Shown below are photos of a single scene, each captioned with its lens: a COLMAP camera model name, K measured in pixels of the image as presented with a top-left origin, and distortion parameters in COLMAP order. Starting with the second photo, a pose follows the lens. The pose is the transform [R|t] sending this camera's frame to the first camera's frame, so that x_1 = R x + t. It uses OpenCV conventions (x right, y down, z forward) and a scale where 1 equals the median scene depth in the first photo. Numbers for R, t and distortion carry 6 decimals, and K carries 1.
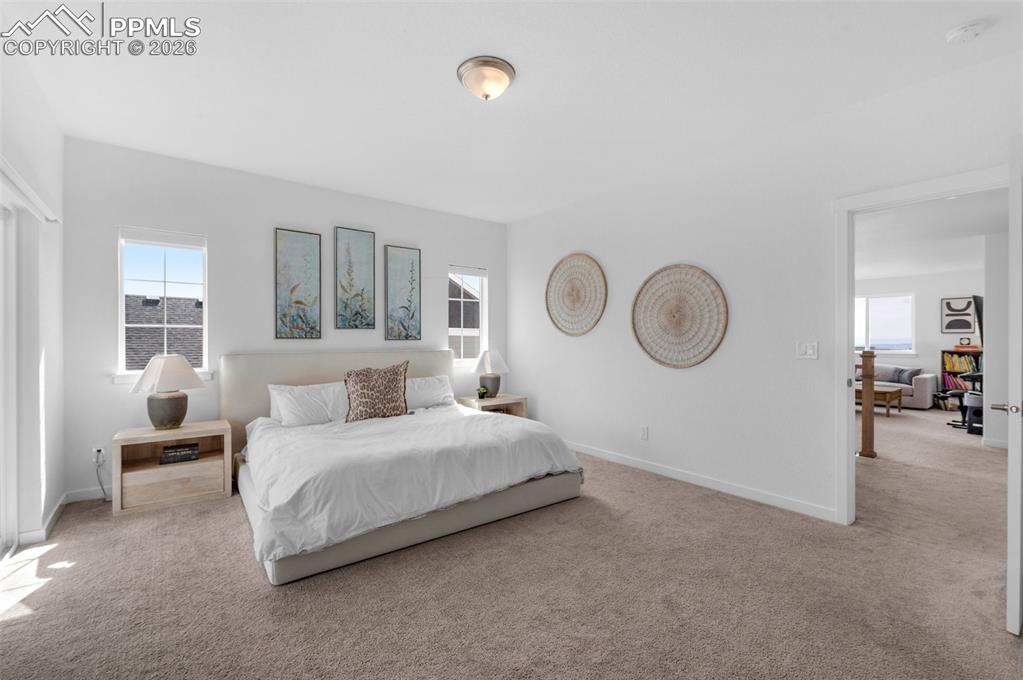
lens RADIAL K [[441.3, 0, 506.6], [0, 441.3, 339.7], [0, 0, 1]] dist [-0.000227, -0.000149]
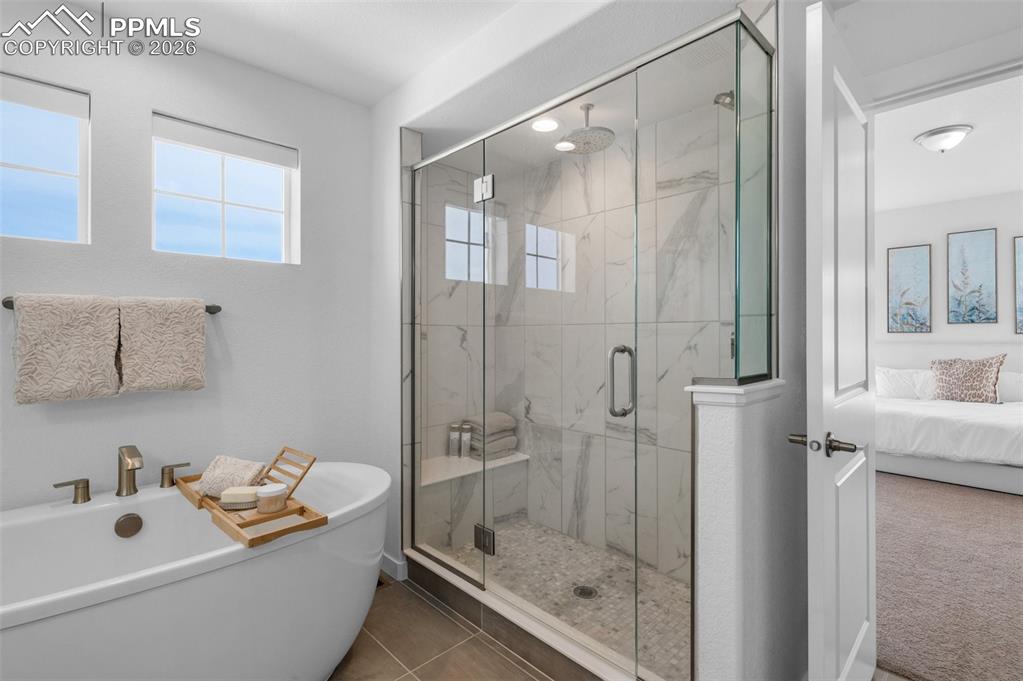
lens RADIAL K [[471.3, 0, 511.5], [0, 471.3, 340.5], [0, 0, 1]] dist [-0.001019, -0.000278]
pose [[0.135657, 0.009696, -0.990708, 0.672083], [0.000968, 0.999950, 0.009919, 0.004735], [0.990755, -0.002305, 0.135641, -0.275019]]
